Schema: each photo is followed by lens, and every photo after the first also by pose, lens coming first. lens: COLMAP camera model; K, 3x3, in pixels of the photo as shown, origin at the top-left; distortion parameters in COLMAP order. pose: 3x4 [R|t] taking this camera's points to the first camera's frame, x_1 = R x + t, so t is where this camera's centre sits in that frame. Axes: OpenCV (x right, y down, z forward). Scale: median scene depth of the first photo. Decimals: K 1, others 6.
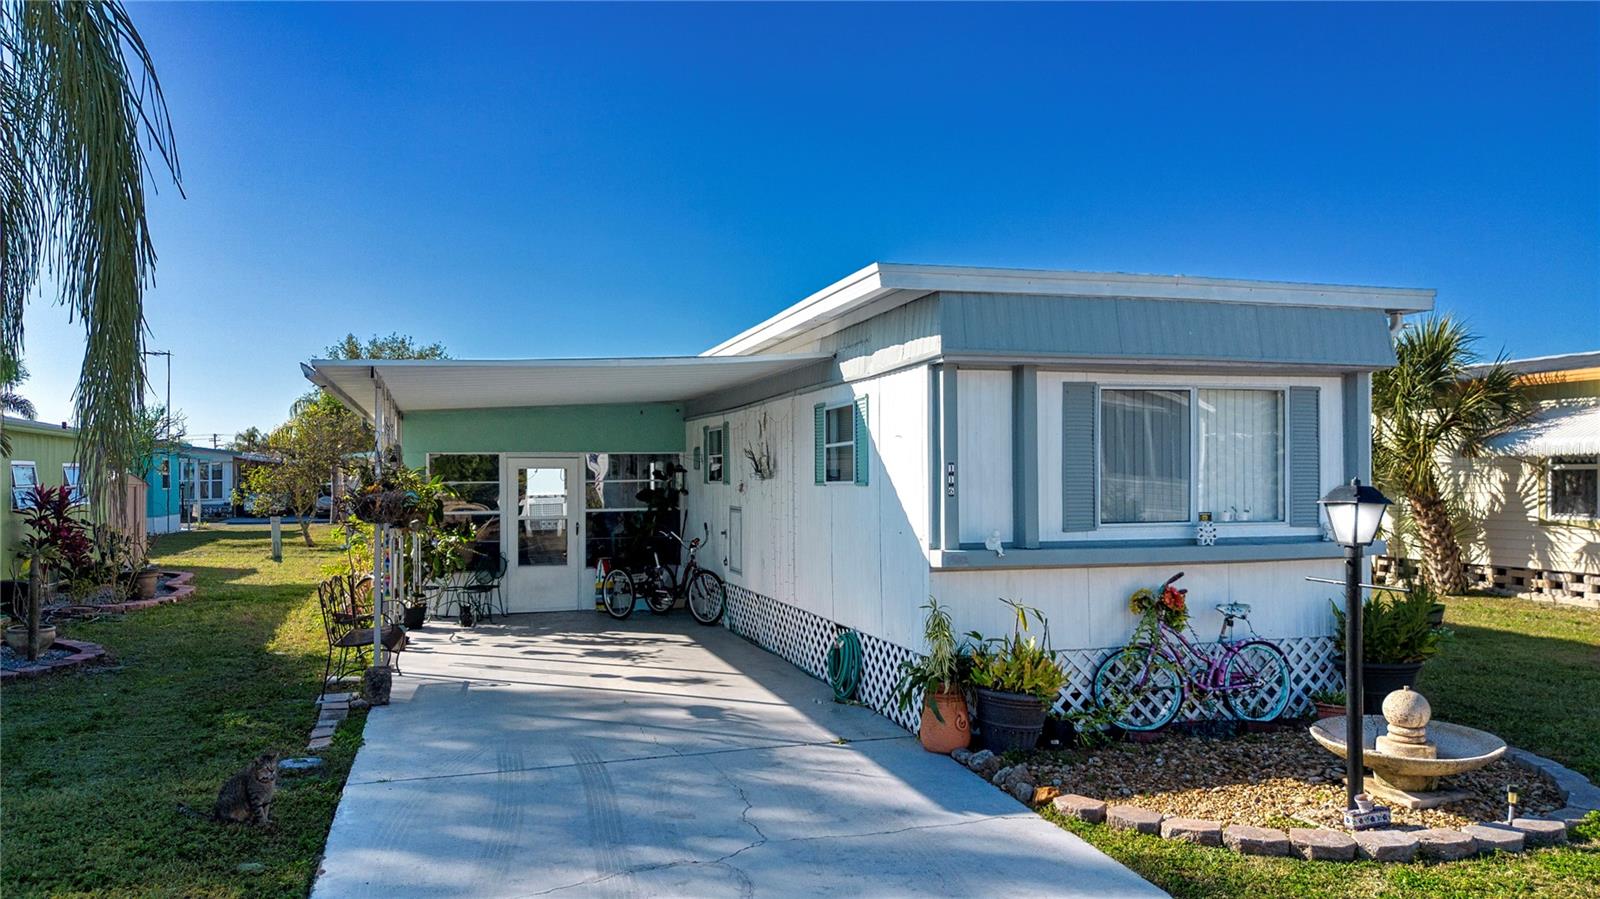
lens RADIAL K [[1133.8, 0, 812.6], [0, 1133.8, 441.8], [0, 0, 1]] dist [0.034490, -0.018745]
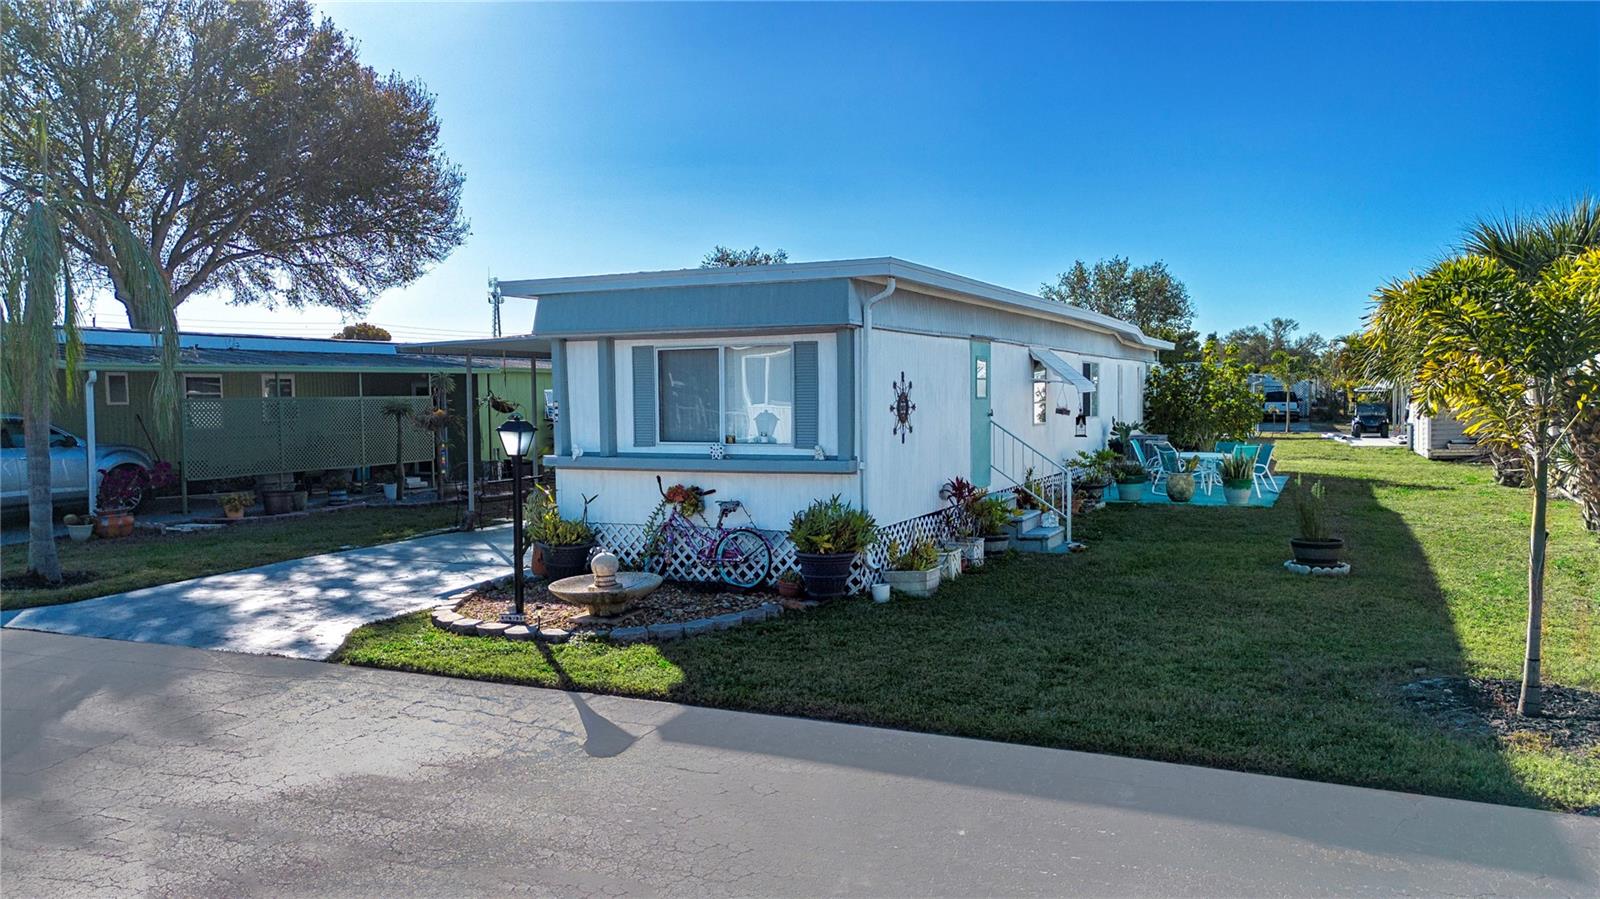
lens RADIAL K [[1133.8, 0, 784.2], [0, 1133.8, 402.0], [0, 0, 1]] dist [0.034490, -0.018745]
pose [[0.733979, 0.000450, -0.679172, 1.346272], [0.030486, 0.998970, 0.033608, -0.023075], [0.678487, -0.045373, 0.733210, 0.037156]]
